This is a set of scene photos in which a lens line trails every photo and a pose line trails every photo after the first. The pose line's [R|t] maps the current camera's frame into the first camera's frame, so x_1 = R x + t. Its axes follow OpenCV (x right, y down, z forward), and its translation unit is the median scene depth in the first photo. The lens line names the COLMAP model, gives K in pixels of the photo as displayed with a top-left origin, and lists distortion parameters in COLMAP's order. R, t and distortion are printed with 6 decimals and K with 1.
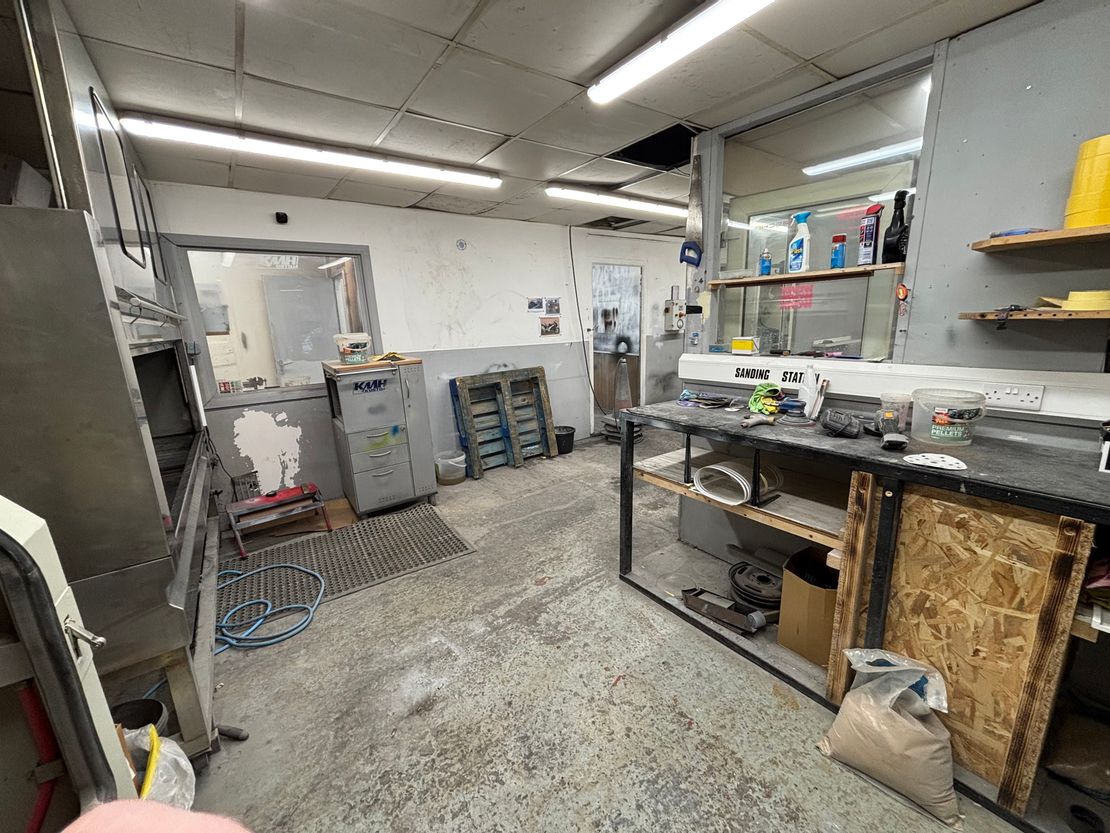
lens RADIAL K [[449.0, 0, 548.7], [0, 449.0, 408.3], [0, 0, 1]] dist [0.000194, -0.000071]
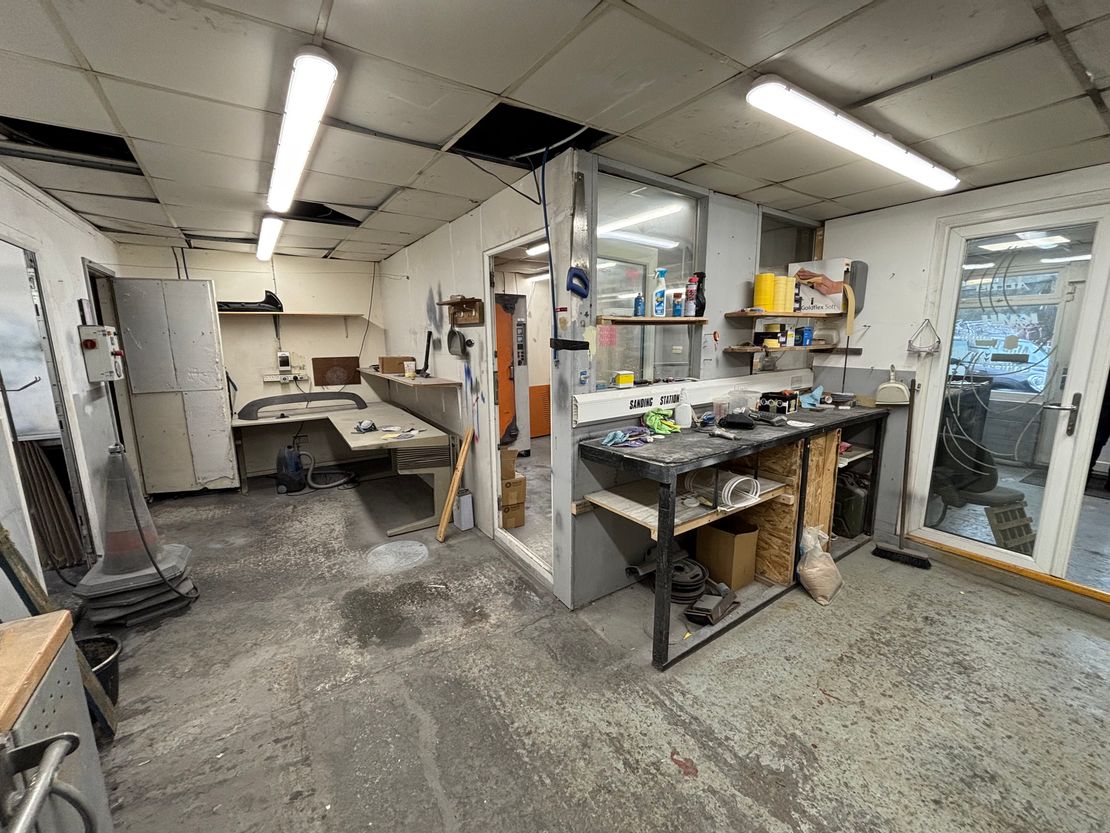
lens RADIAL K [[449.0, 0, 553.6], [0, 449.0, 412.1], [0, 0, 1]] dist [0.000194, -0.000071]
pose [[0.016481, -0.136334, 0.990526, -0.622112], [0.212238, 0.968562, 0.129780, -0.236474], [-0.977079, 0.208088, 0.044898, 1.125458]]
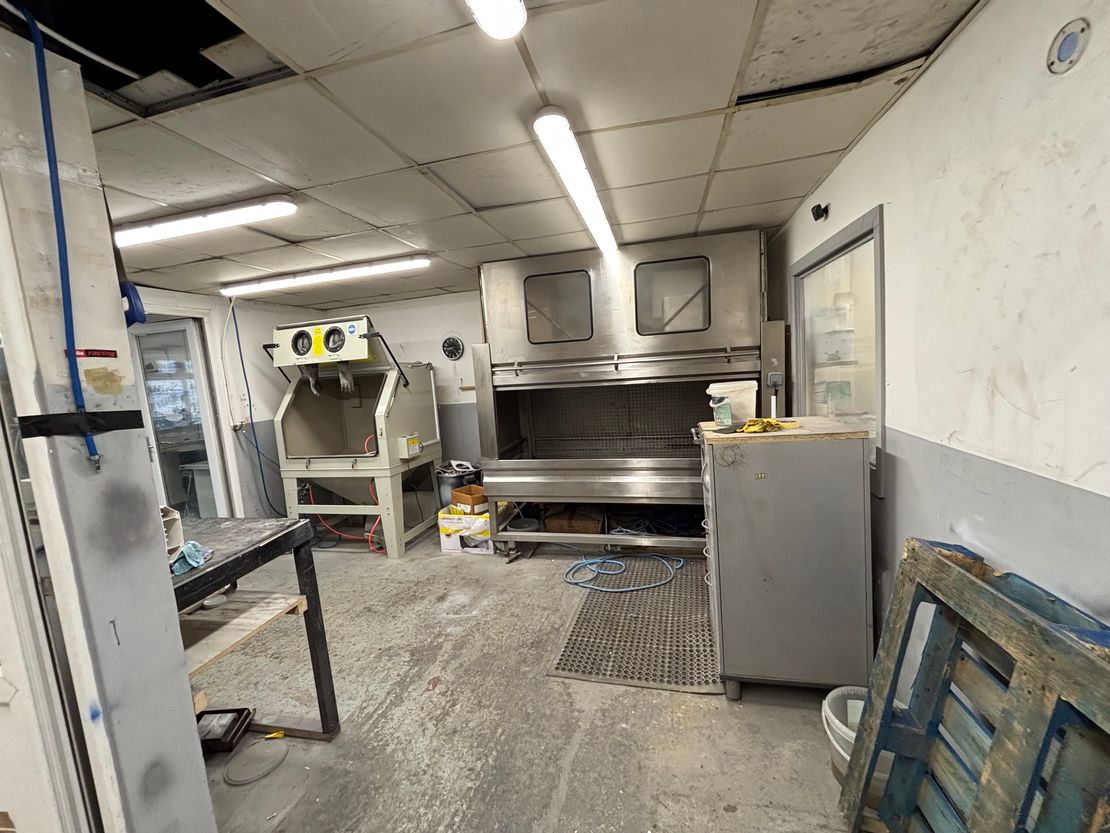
lens RADIAL K [[449.0, 0, 556.7], [0, 449.0, 418.3], [0, 0, 1]] dist [0.000194, -0.000071]
pose [[-0.741494, 0.167780, -0.649643, 0.315851], [-0.035016, 0.957234, 0.287187, -0.408274], [0.670045, 0.235695, -0.703909, 1.786866]]
